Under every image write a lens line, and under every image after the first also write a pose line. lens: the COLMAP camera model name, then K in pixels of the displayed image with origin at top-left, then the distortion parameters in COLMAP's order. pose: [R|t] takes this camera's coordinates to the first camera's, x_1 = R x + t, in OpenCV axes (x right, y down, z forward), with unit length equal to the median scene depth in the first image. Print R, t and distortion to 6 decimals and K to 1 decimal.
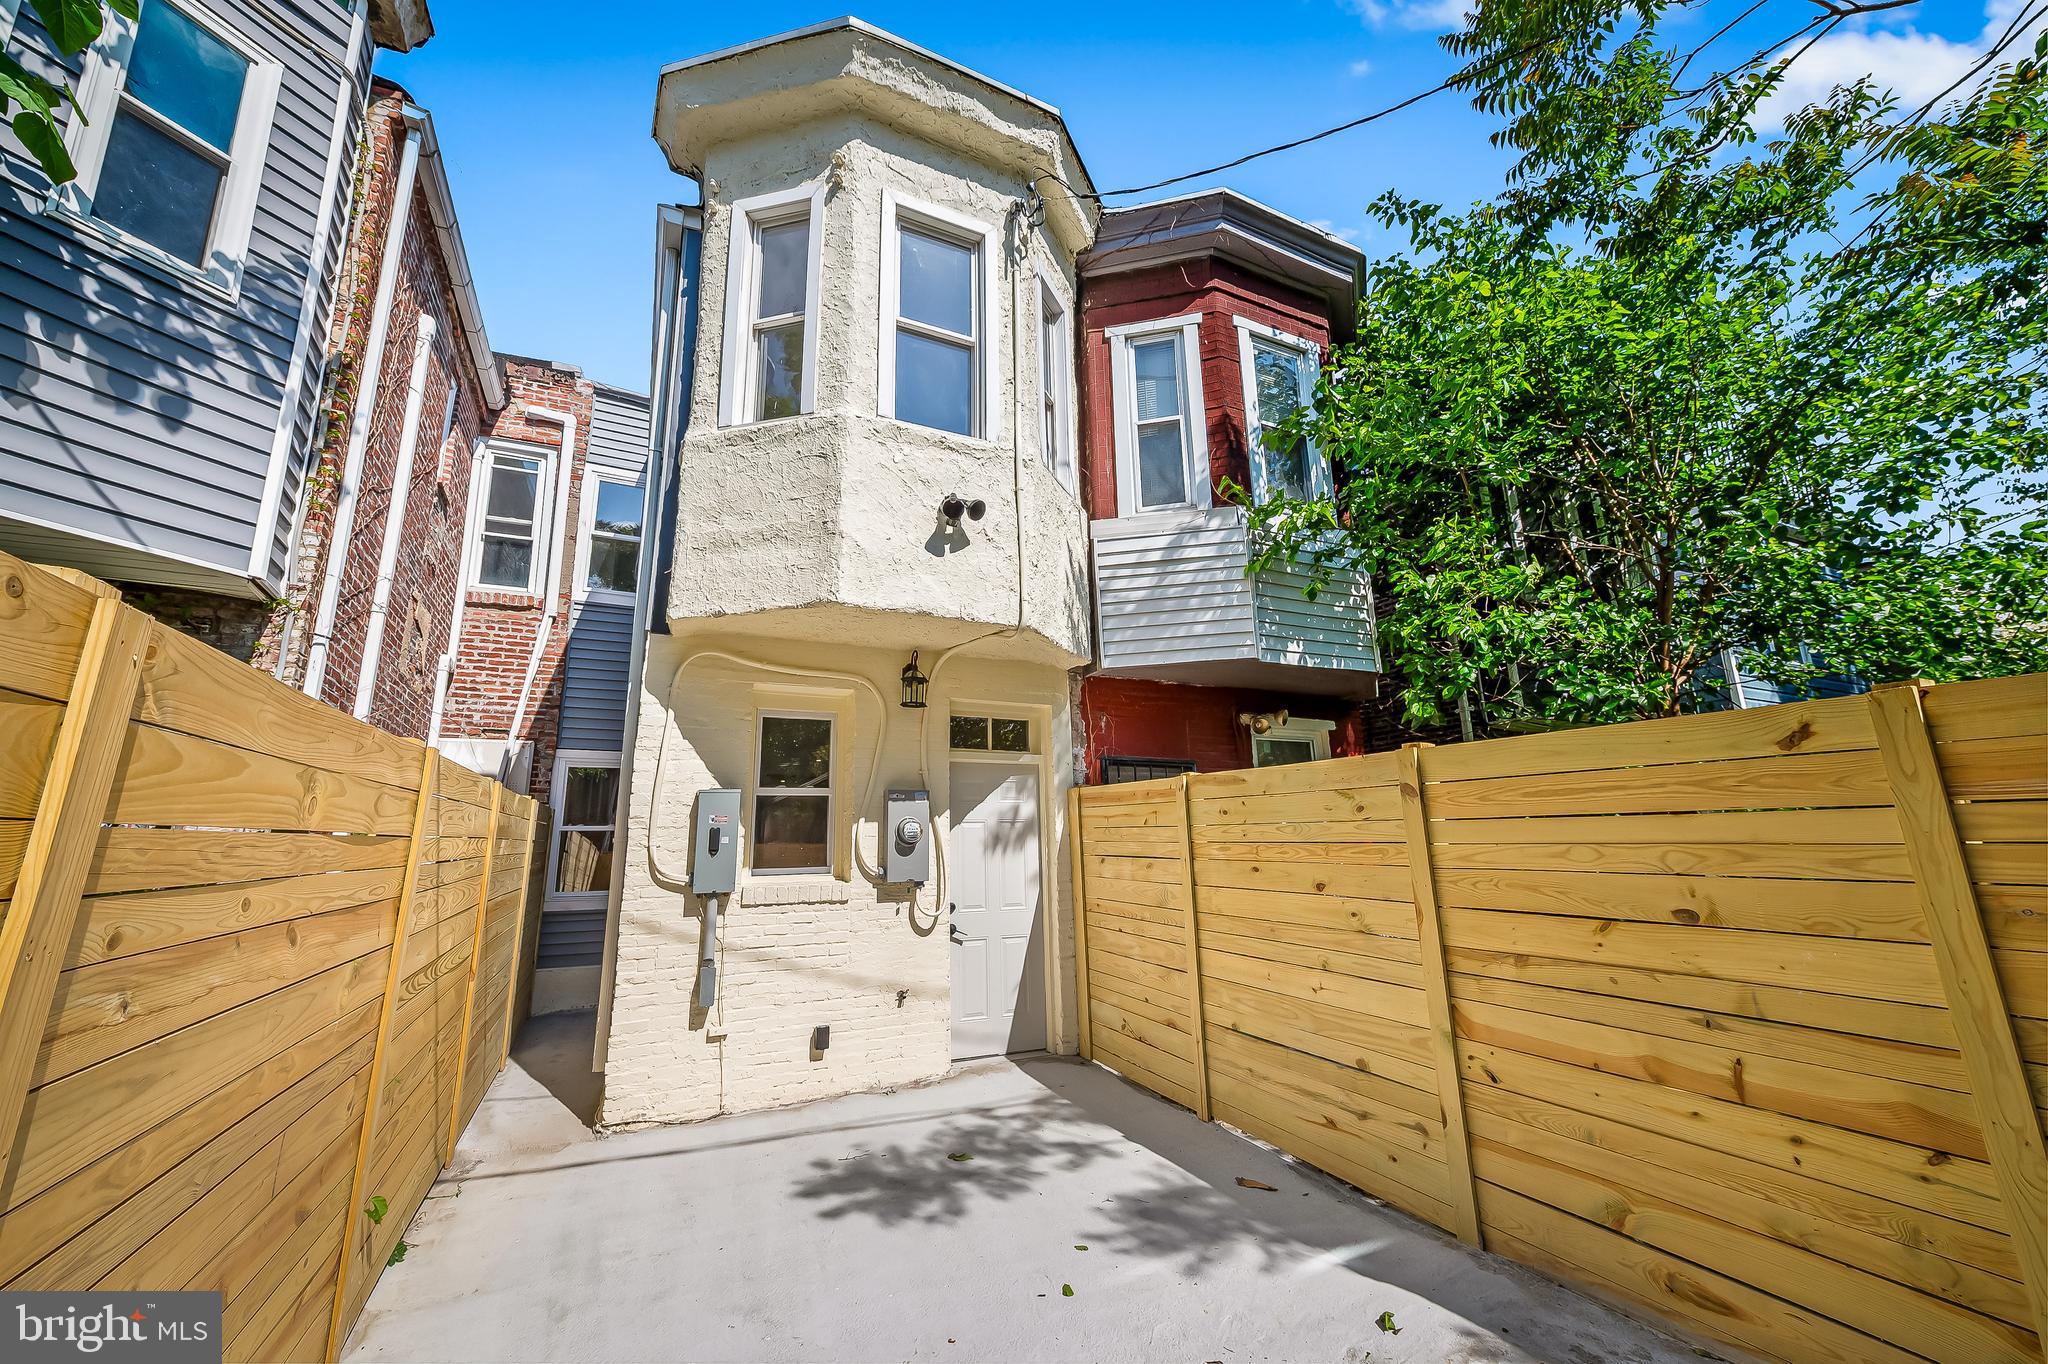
lens RADIAL K [[790.6, 0, 1026.2], [0, 790.6, 688.0], [0, 0, 1]] dist [0.002440, -0.000075]
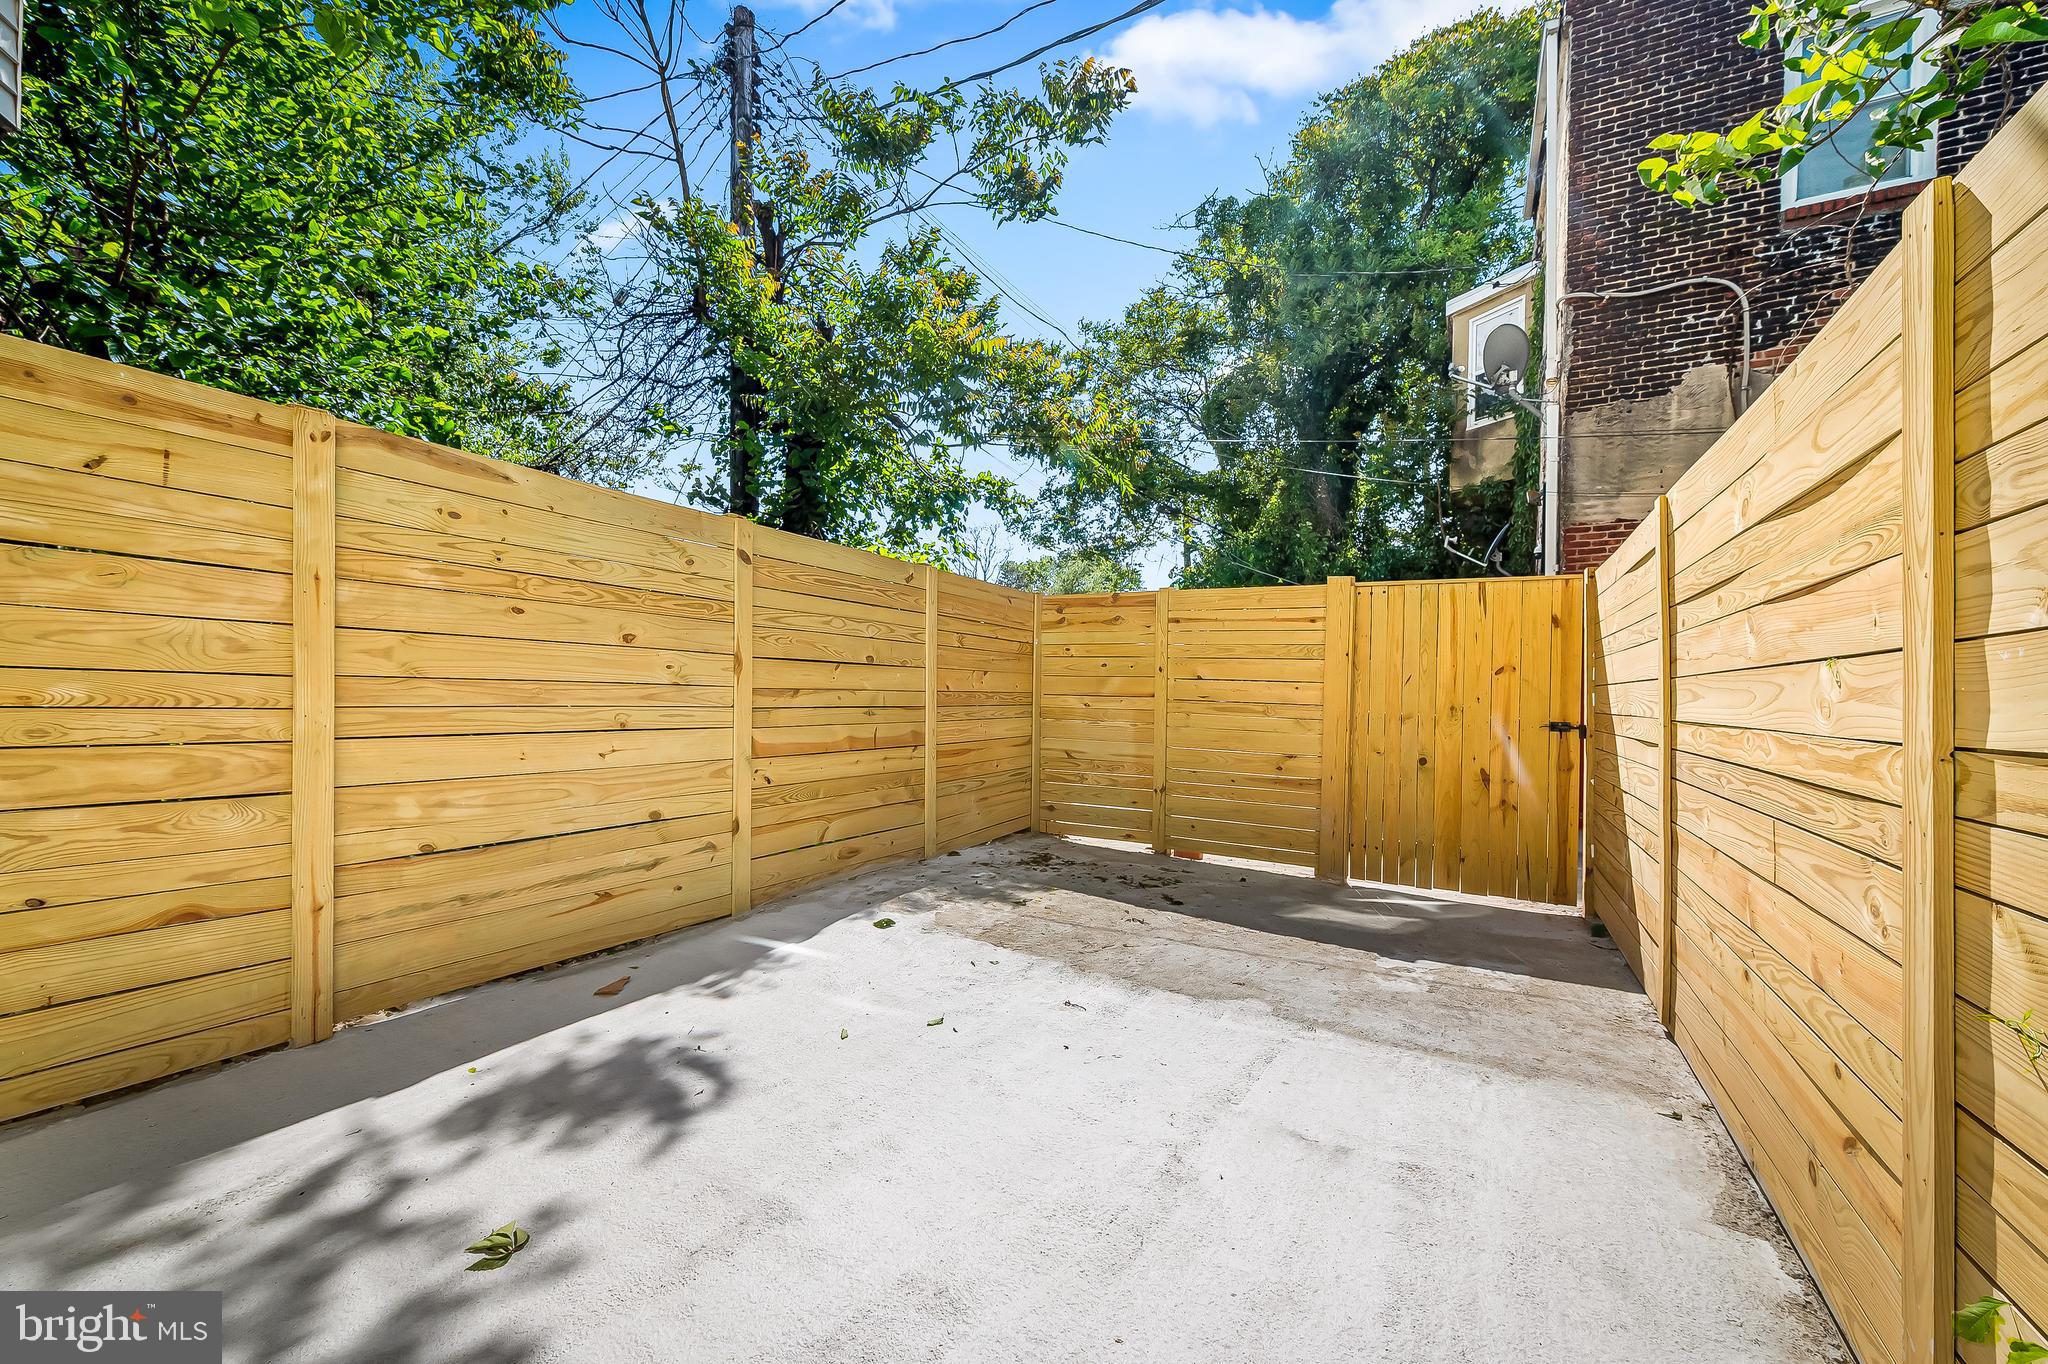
lens RADIAL K [[790.6, 0, 1026.2], [0, 790.6, 688.0], [0, 0, 1]] dist [0.002440, -0.000075]
pose [[-0.566194, -0.002736, 0.824267, -0.747760], [-0.176364, 0.977238, -0.117902, 0.417866], [-0.805183, -0.212126, -0.553790, 1.412626]]
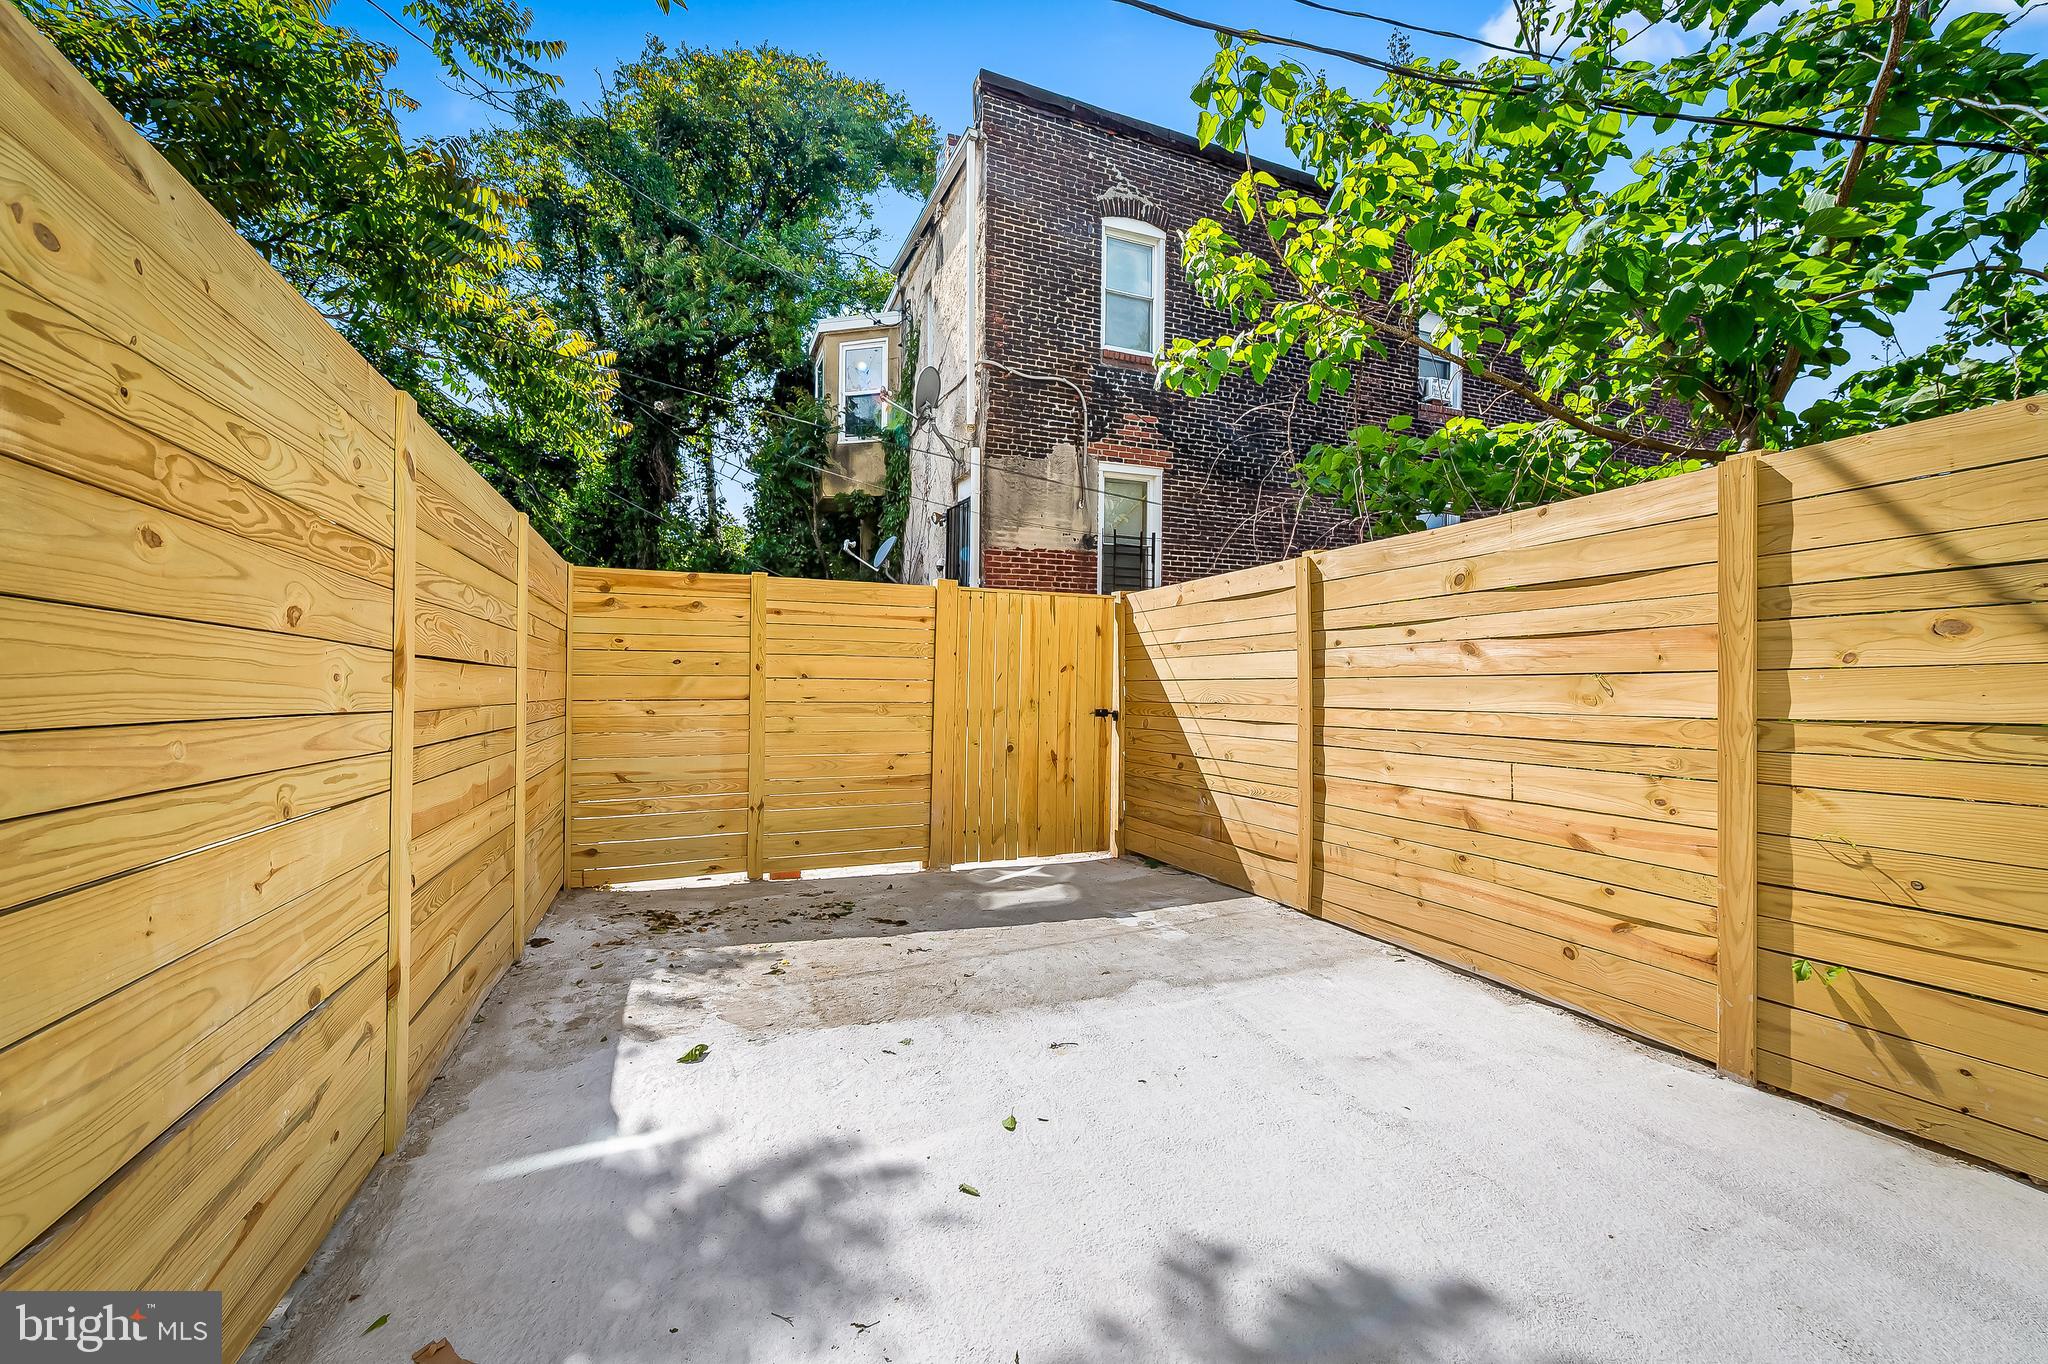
lens RADIAL K [[810.8, 0, 1024.0], [0, 810.8, 671.3], [0, 0, 1]] dist [0.013213, -0.003069]
pose [[-0.997515, 0.009633, 0.069786, -0.022437], [-0.005407, 0.977218, -0.212167, 0.457190], [-0.070240, -0.212018, -0.974738, 1.719648]]
